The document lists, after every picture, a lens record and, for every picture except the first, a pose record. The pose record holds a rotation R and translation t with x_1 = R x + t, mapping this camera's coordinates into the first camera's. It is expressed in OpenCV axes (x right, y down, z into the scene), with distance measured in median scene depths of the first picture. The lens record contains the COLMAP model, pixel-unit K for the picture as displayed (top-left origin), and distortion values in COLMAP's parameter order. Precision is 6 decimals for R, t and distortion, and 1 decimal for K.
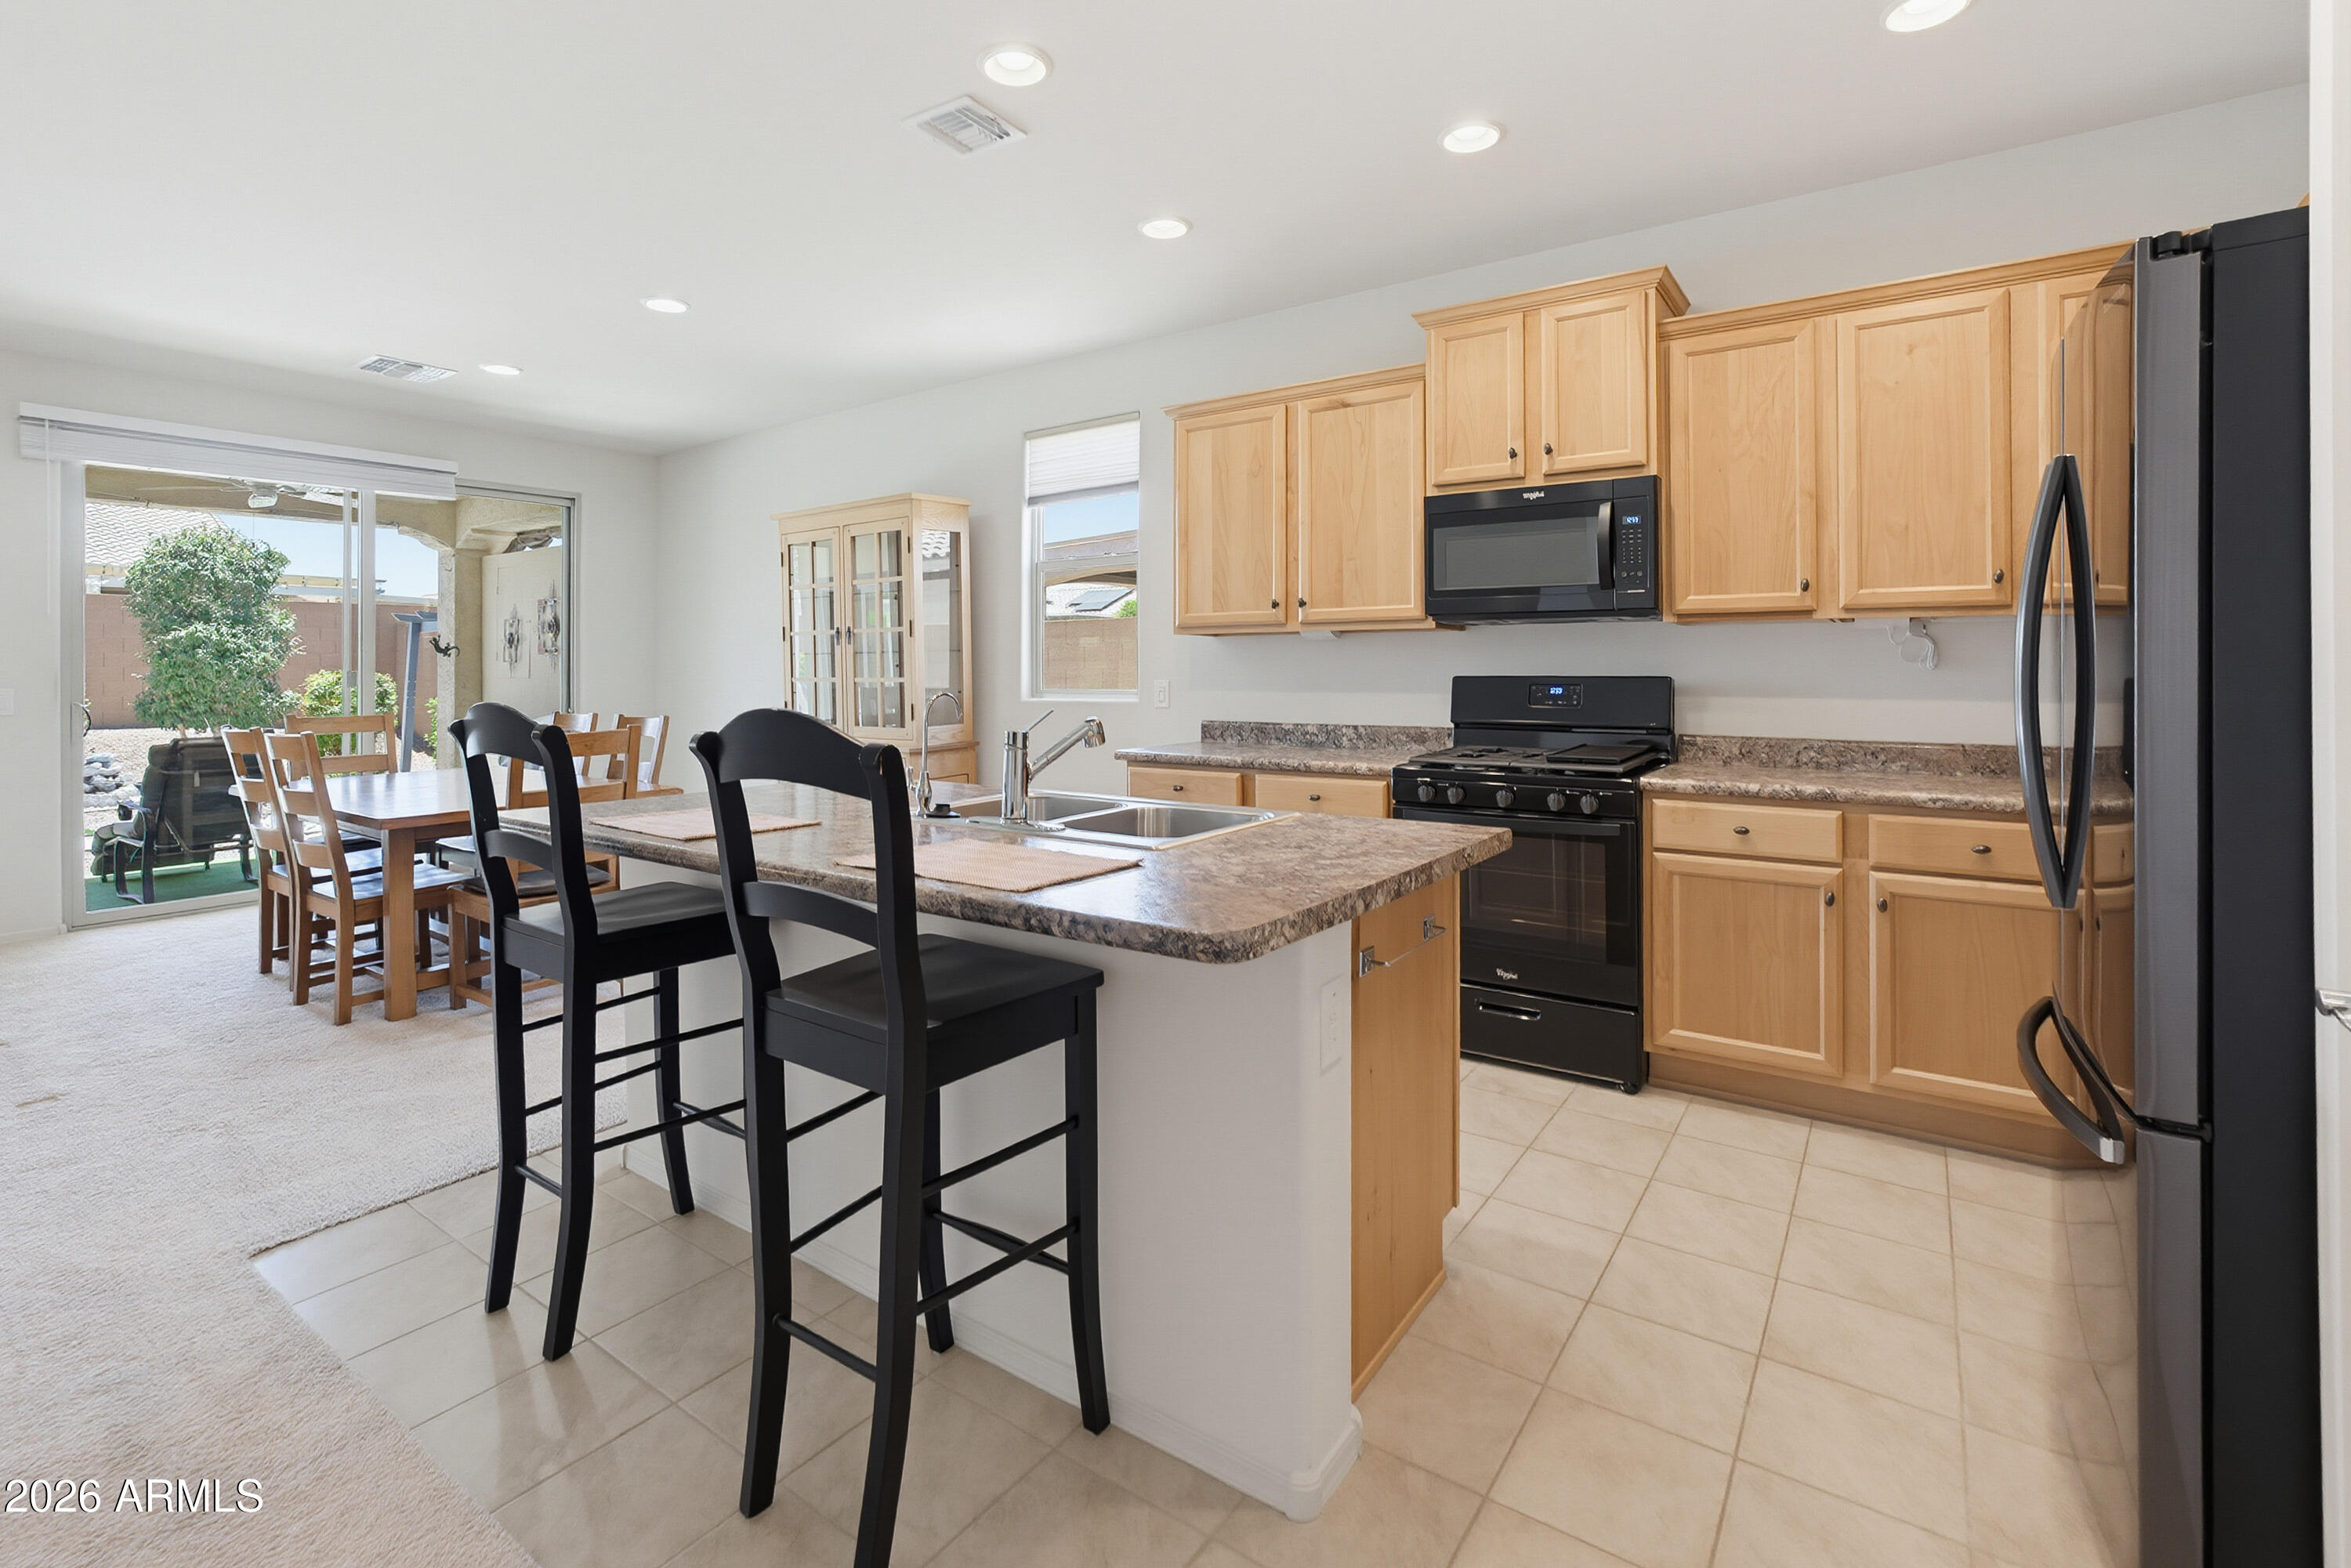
lens RADIAL K [[1055.5, 0, 1166.0], [0, 1055.5, 662.3], [0, 0, 1]] dist [-0.001063, 0.000900]
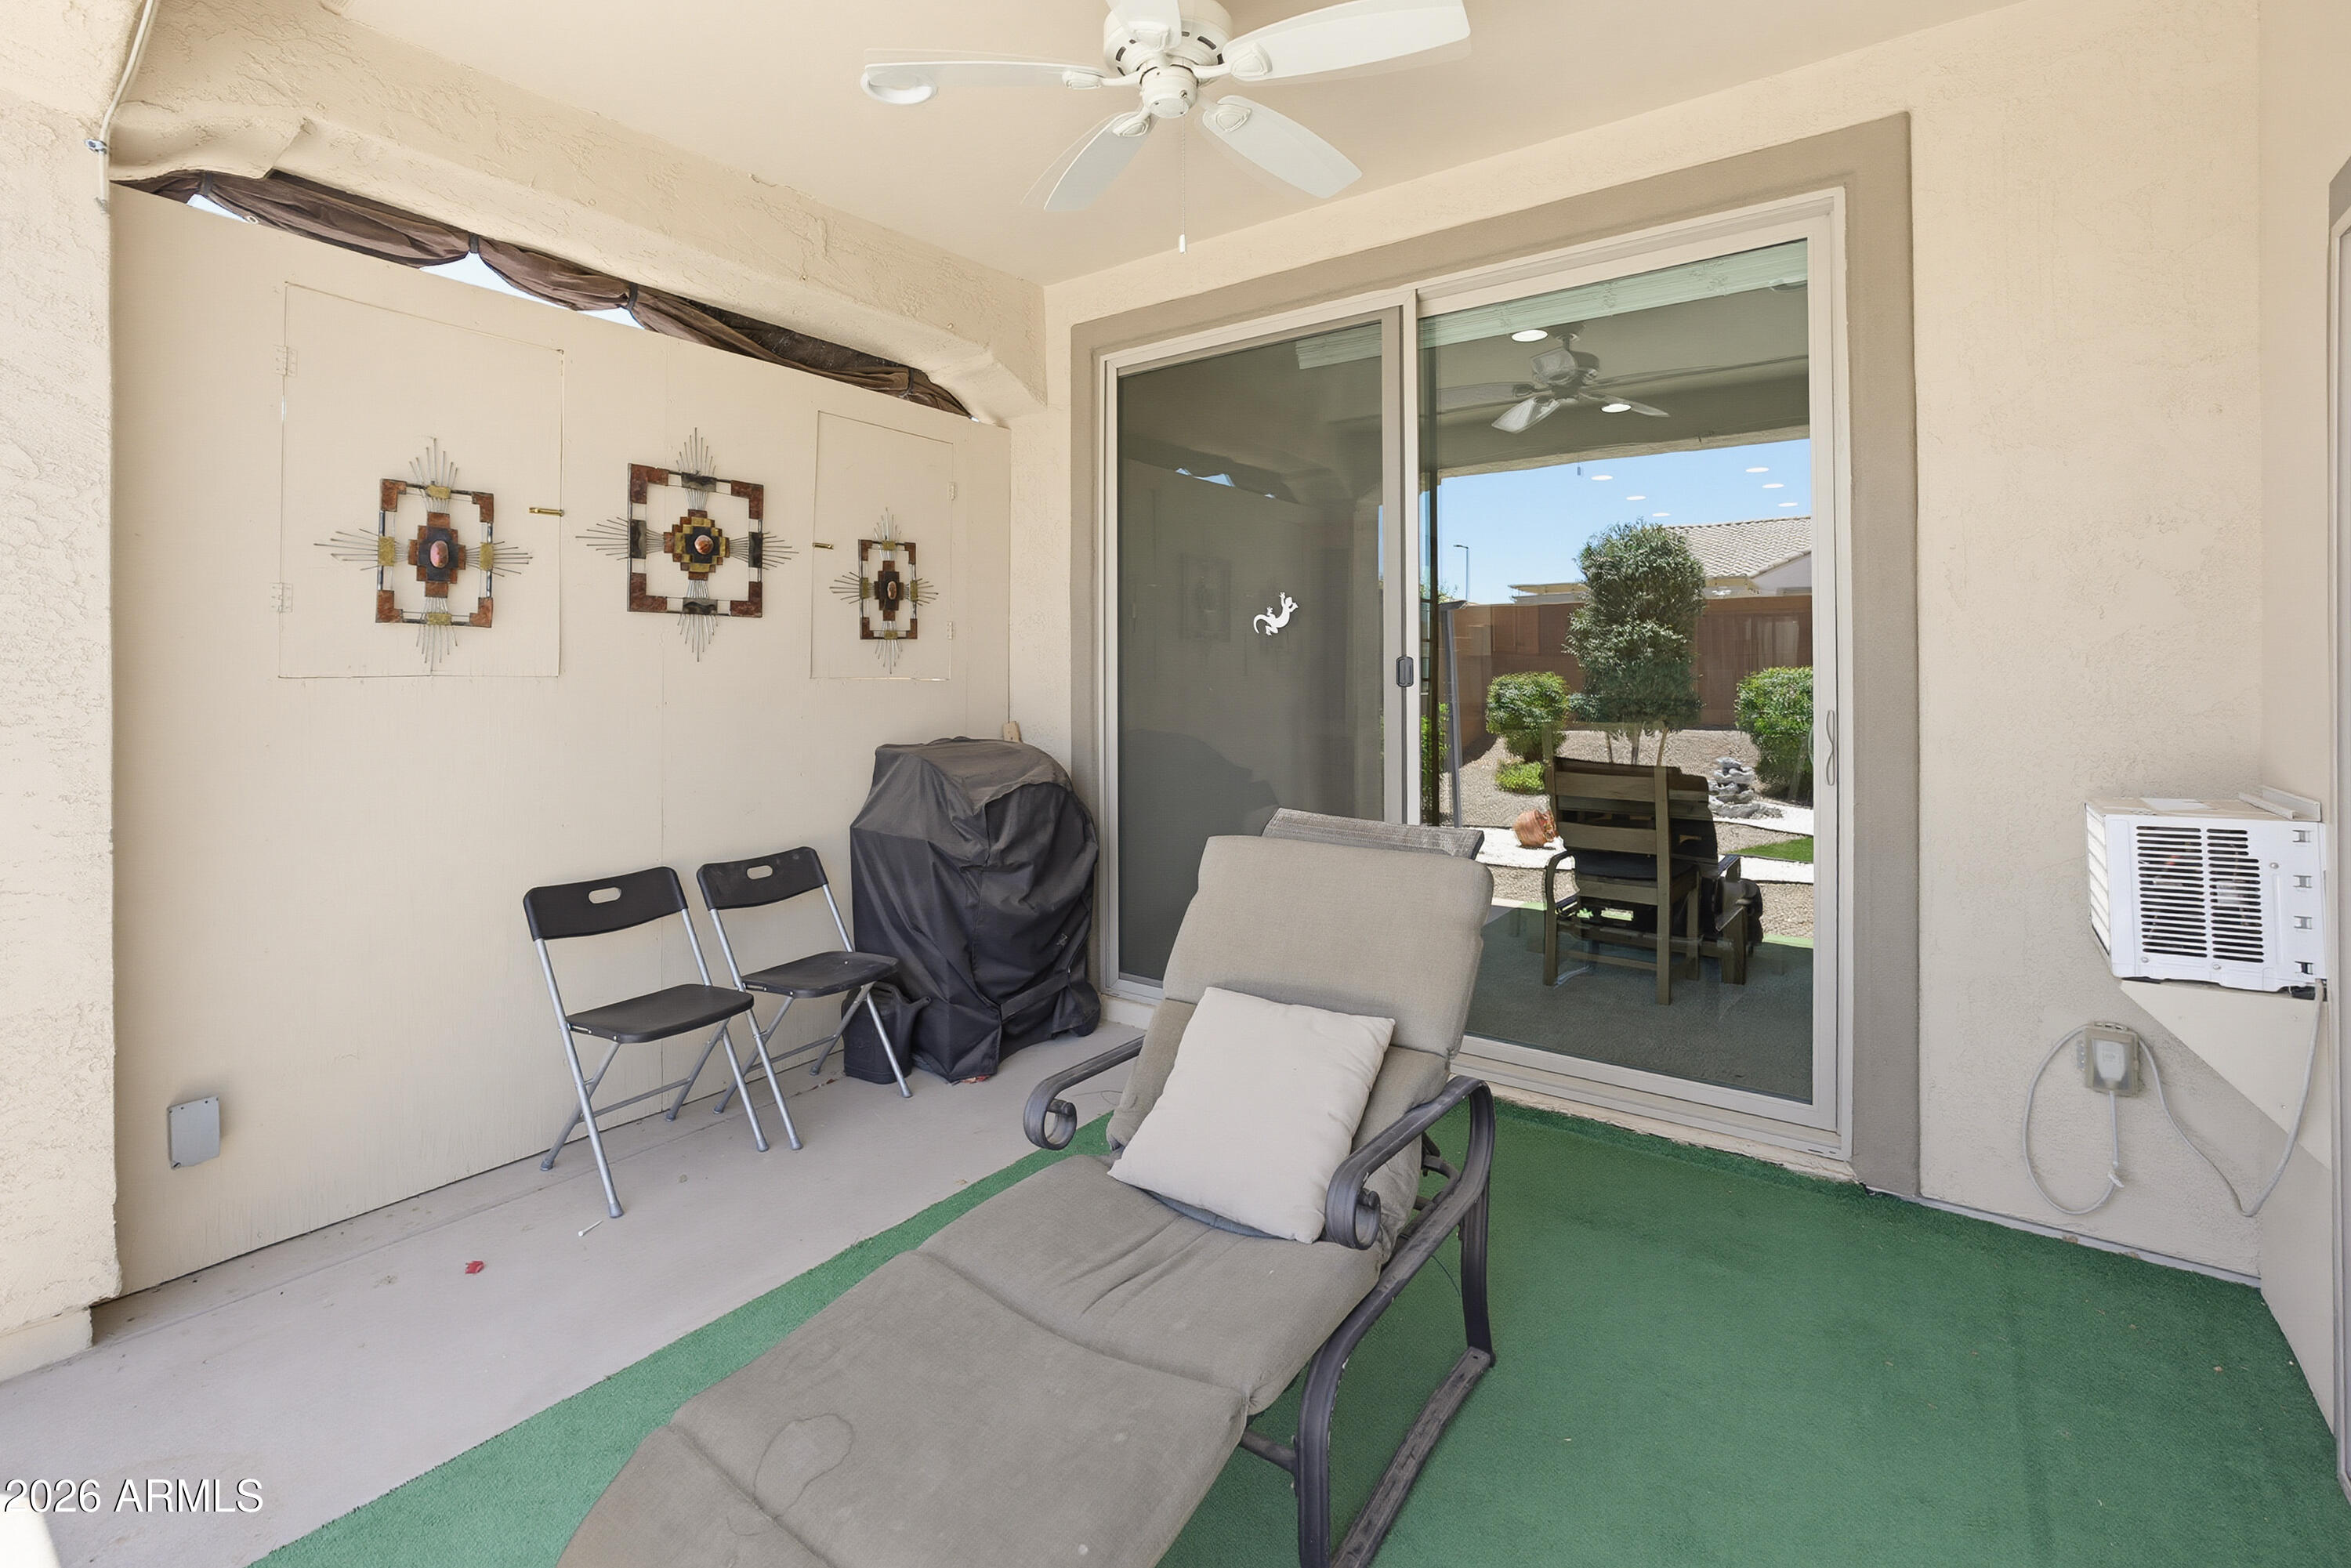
lens RADIAL K [[1080.9, 0, 1191.4], [0, 1080.9, 675.6], [0, 0, 1]] dist [-0.026177, 0.014133]
pose [[0.015009, 0.007360, 0.999860, -0.934881], [-0.005603, 0.999958, -0.007276, 0.015801], [-0.999872, -0.005493, 0.015050, 0.775271]]
